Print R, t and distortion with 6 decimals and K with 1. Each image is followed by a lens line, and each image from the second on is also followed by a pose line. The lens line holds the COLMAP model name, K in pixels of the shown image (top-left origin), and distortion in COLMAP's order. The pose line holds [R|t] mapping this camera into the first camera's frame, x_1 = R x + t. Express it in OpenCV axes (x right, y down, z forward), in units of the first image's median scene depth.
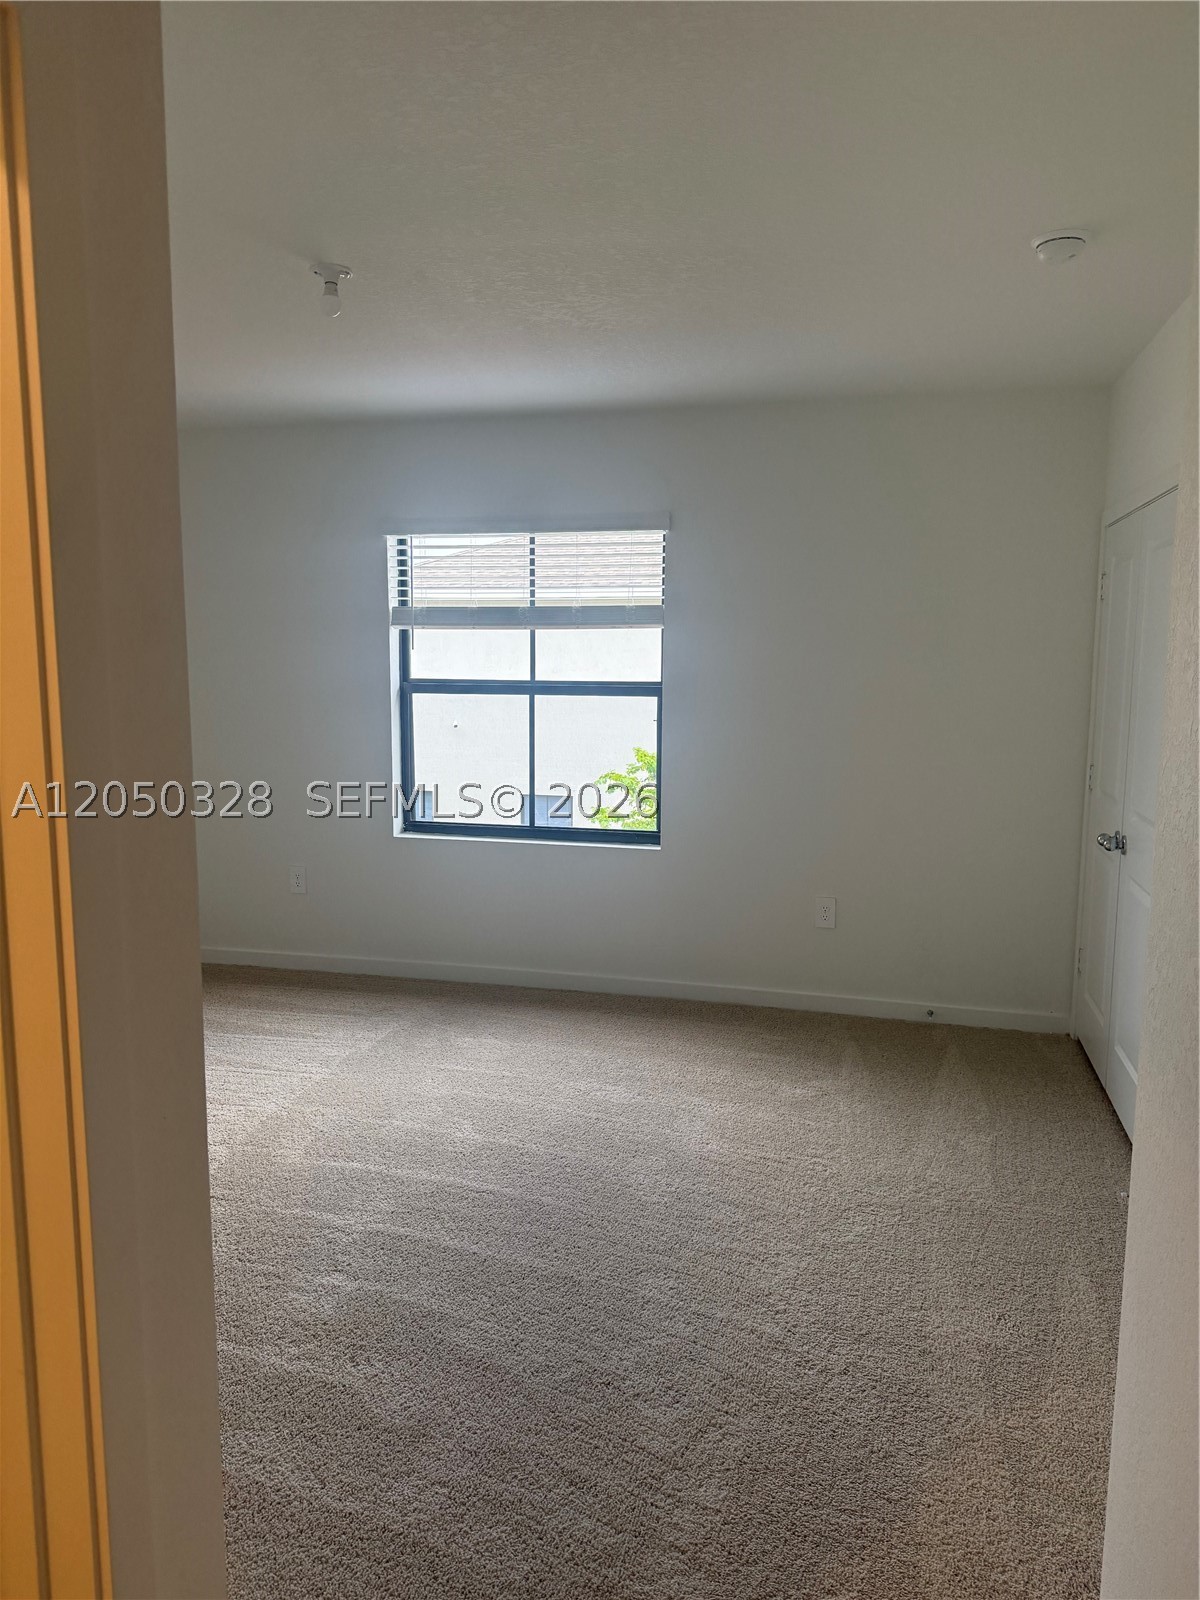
lens RADIAL K [[1096.8, 0, 600.8], [0, 1096.8, 793.3], [0, 0, 1]] dist [0.054100, -0.036132]
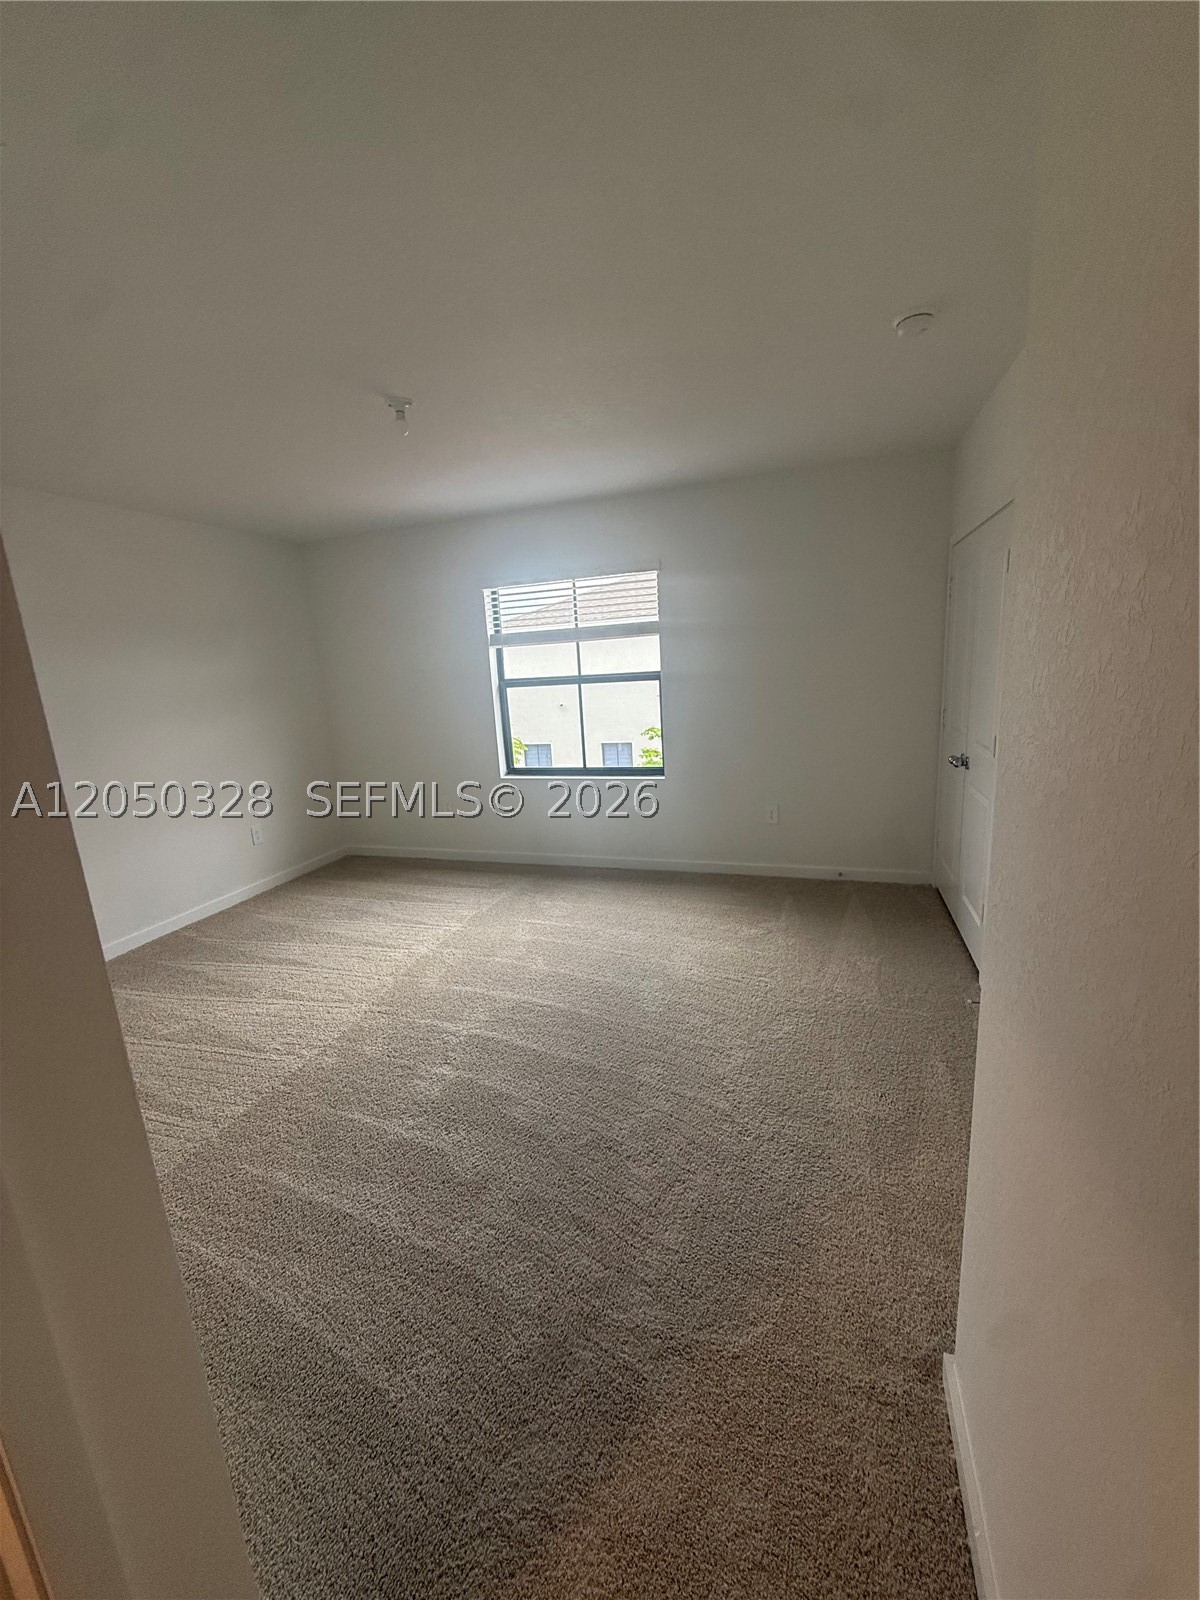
lens RADIAL K [[645.4, 0, 597.7], [0, 645.4, 791.1], [0, 0, 1]] dist [0.017899, 0.000625]
pose [[0.995726, -0.048706, -0.078470, 0.057844], [0.054501, 0.995806, 0.073484, -0.007025], [0.074562, -0.077446, 0.994205, 0.121623]]
